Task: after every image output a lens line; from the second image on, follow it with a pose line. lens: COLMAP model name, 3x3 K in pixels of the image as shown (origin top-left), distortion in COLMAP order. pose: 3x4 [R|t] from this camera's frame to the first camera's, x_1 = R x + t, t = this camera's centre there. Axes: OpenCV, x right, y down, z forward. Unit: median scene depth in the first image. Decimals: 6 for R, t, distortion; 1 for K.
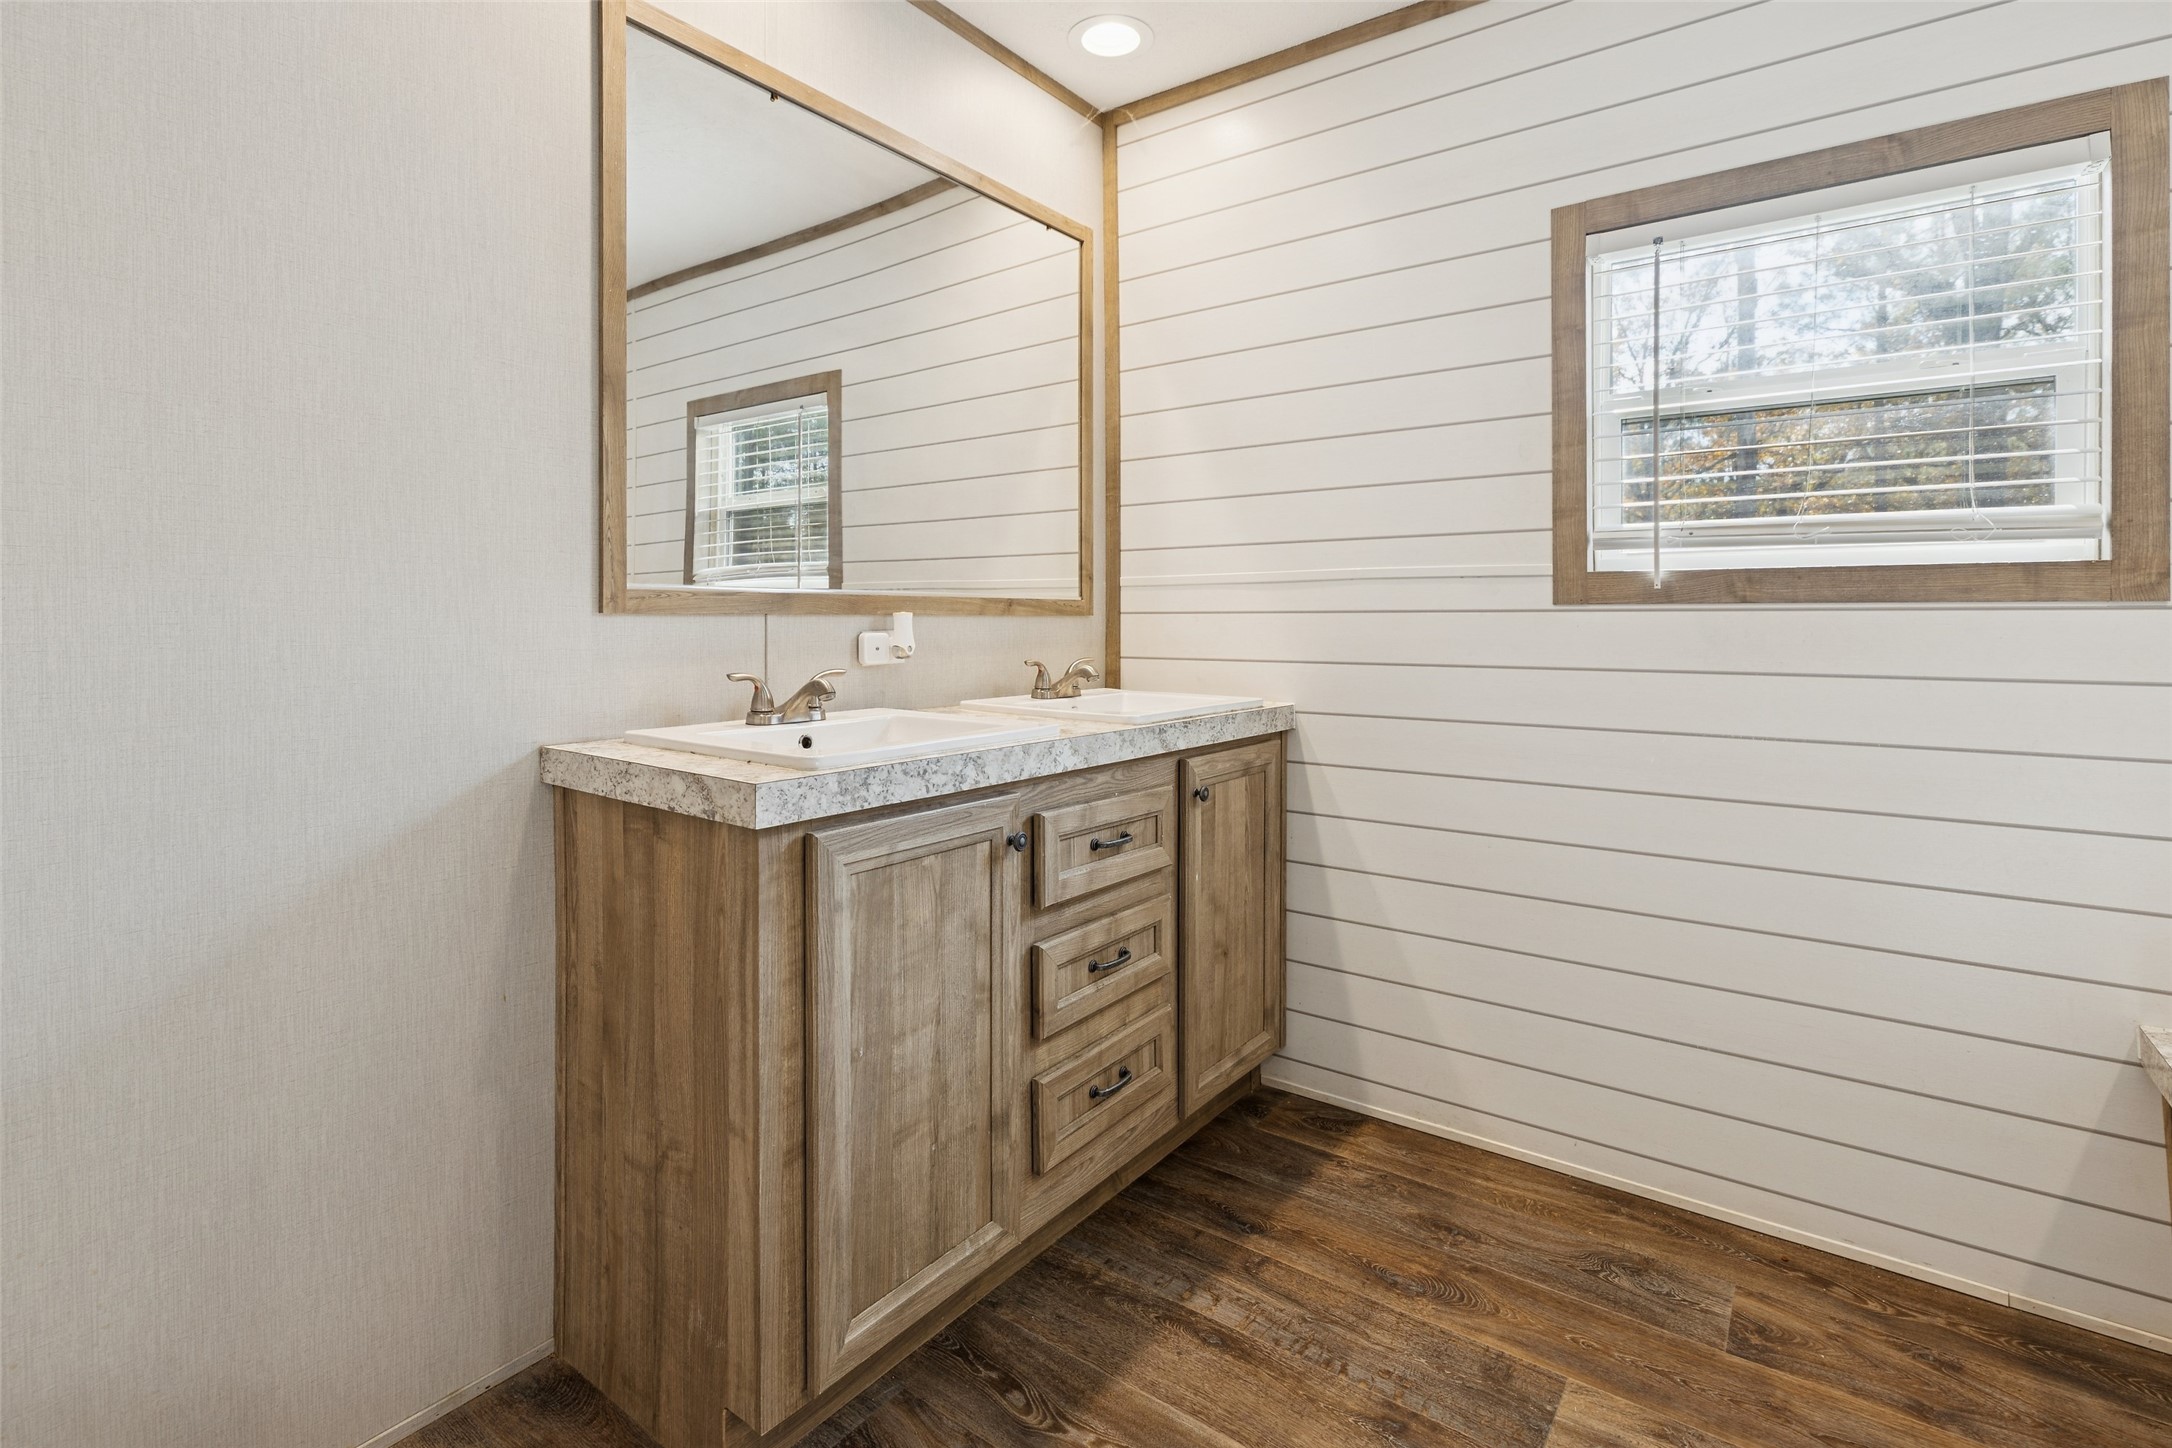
lens RADIAL K [[995.7, 0, 1127.9], [0, 995.7, 636.0], [0, 0, 1]] dist [0.005325, -0.002611]
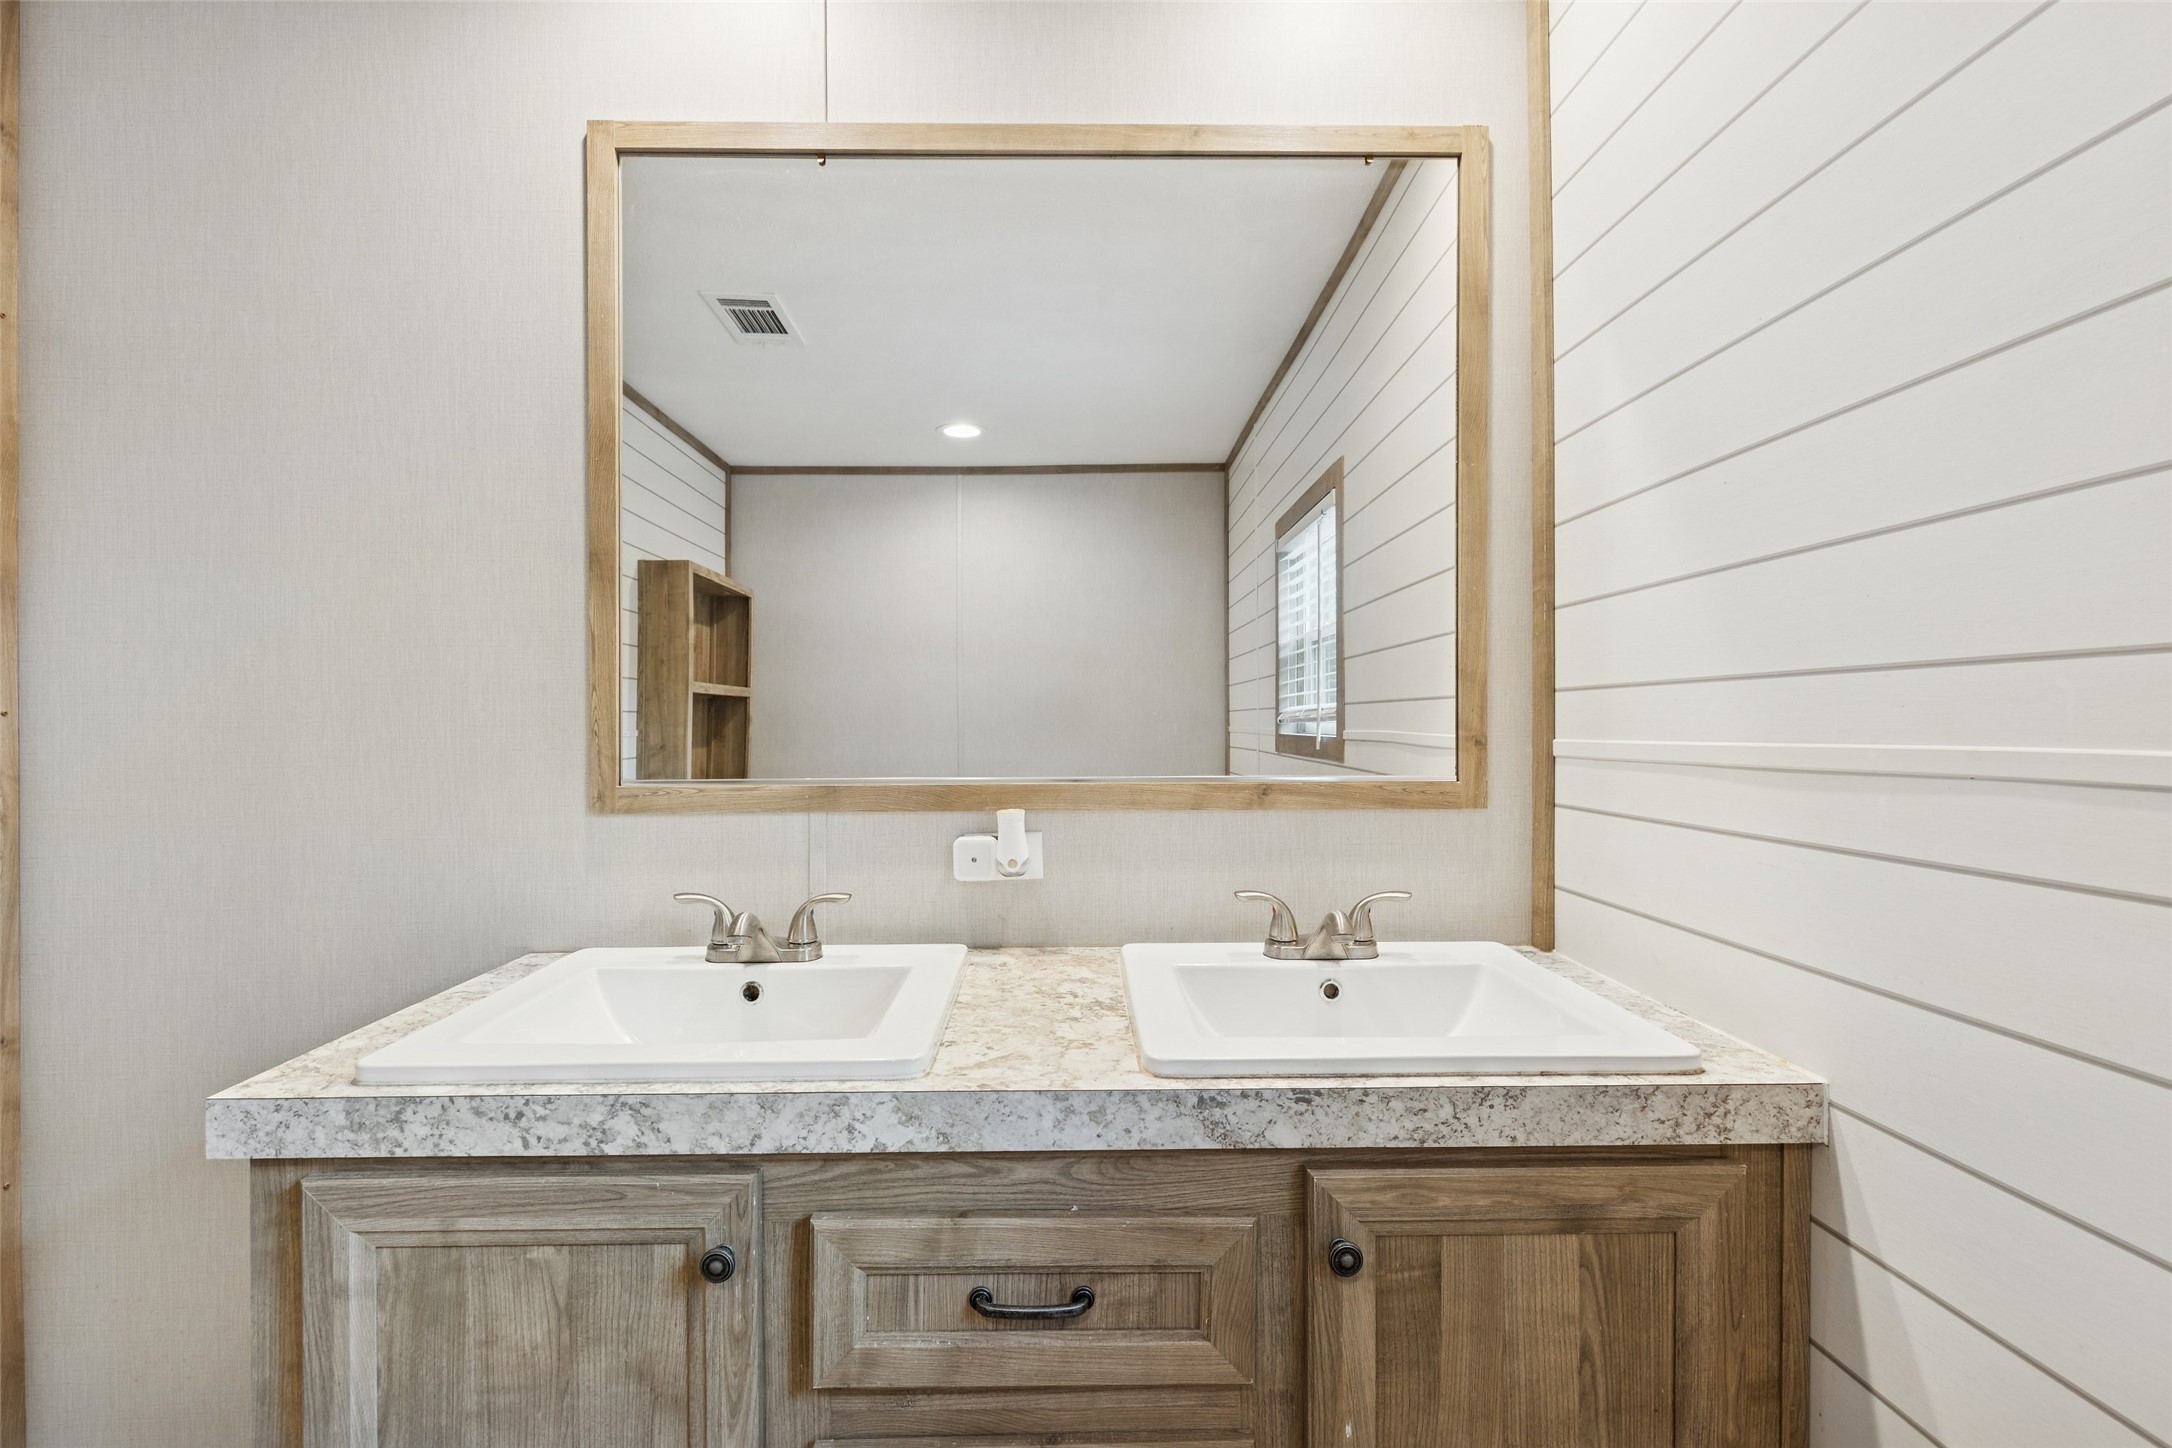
lens RADIAL K [[995.7, 0, 1106.6], [0, 995.7, 725.6], [0, 0, 1]] dist [0.005325, -0.002611]
pose [[0.599262, 0.004236, -0.800542, 0.457828], [-0.012321, 0.999916, -0.003932, -0.099627], [0.800458, 0.012220, 0.599264, 0.781056]]
